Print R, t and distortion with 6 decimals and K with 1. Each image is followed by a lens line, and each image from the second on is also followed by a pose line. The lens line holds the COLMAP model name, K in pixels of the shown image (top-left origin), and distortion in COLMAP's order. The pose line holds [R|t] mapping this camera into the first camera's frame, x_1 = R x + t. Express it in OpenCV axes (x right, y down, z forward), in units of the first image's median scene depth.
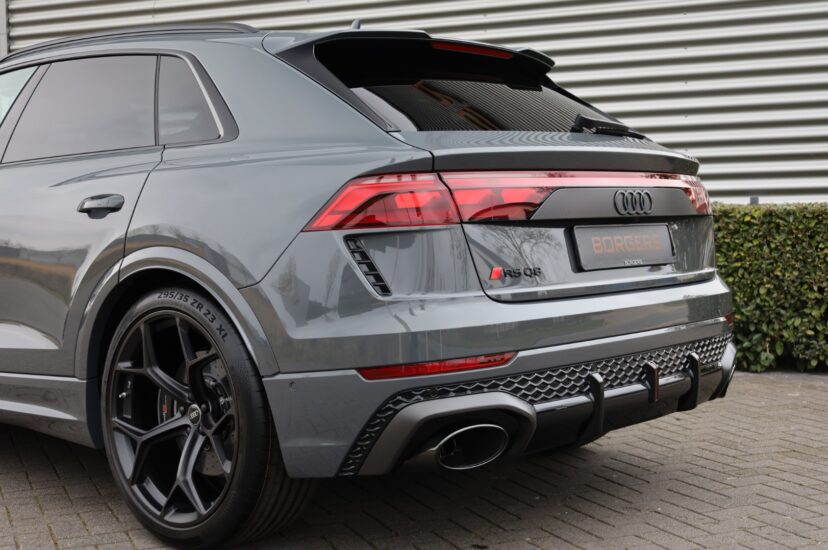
lens RADIAL K [[1146.7, 0, 414.0], [0, 1146.7, 275.0], [0, 0, 1]] dist [-0.019620, 0.026451]
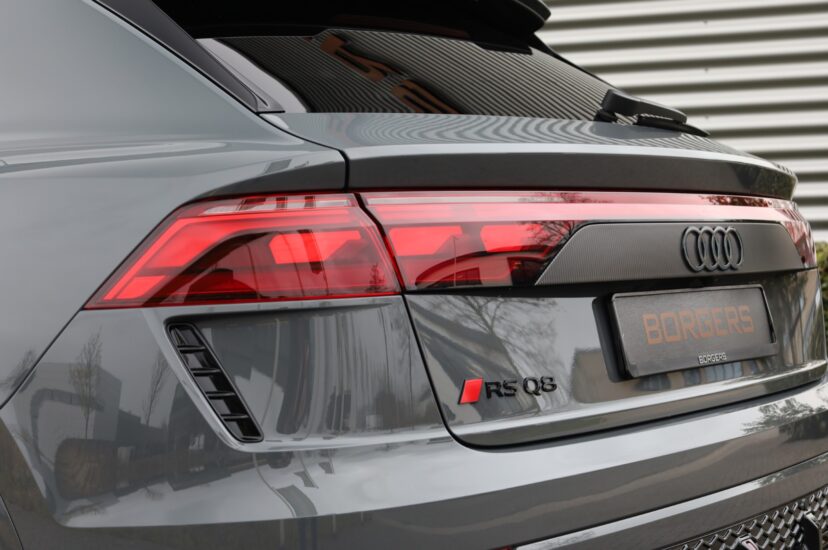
lens RADIAL K [[1402.6, 0, 414.0], [0, 1402.6, 275.0], [0, 0, 1]] dist [0.013895, 0.067784]
pose [[0.998042, 0.001225, 0.062541, 0.007113], [0.000832, 0.999460, -0.032849, -0.030726], [-0.062548, 0.032837, 0.997502, 0.360596]]
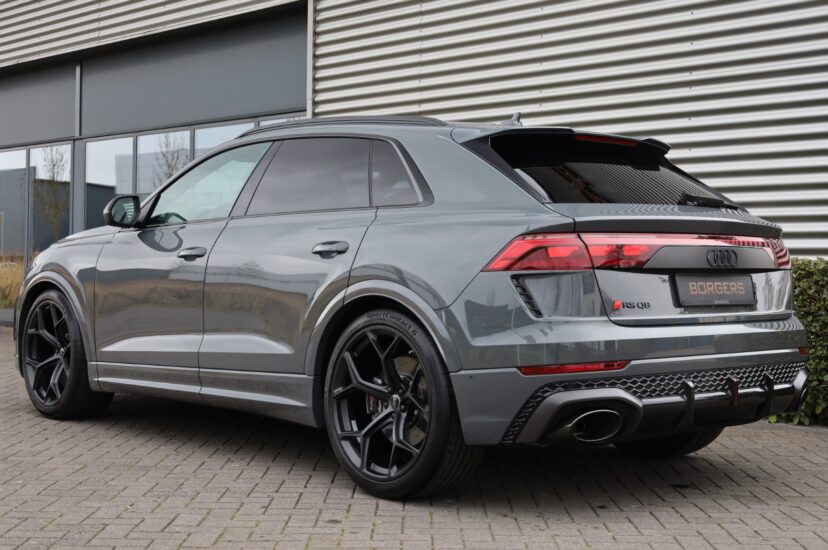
lens RADIAL K [[1146.7, 0, 414.0], [0, 1146.7, 275.0], [0, 0, 1]] dist [-0.019620, 0.026451]
pose [[0.992728, 0.030023, -0.116573, -0.012941], [-0.035000, 0.998551, -0.040881, 0.026664], [0.115176, 0.044664, 0.992340, -0.412791]]
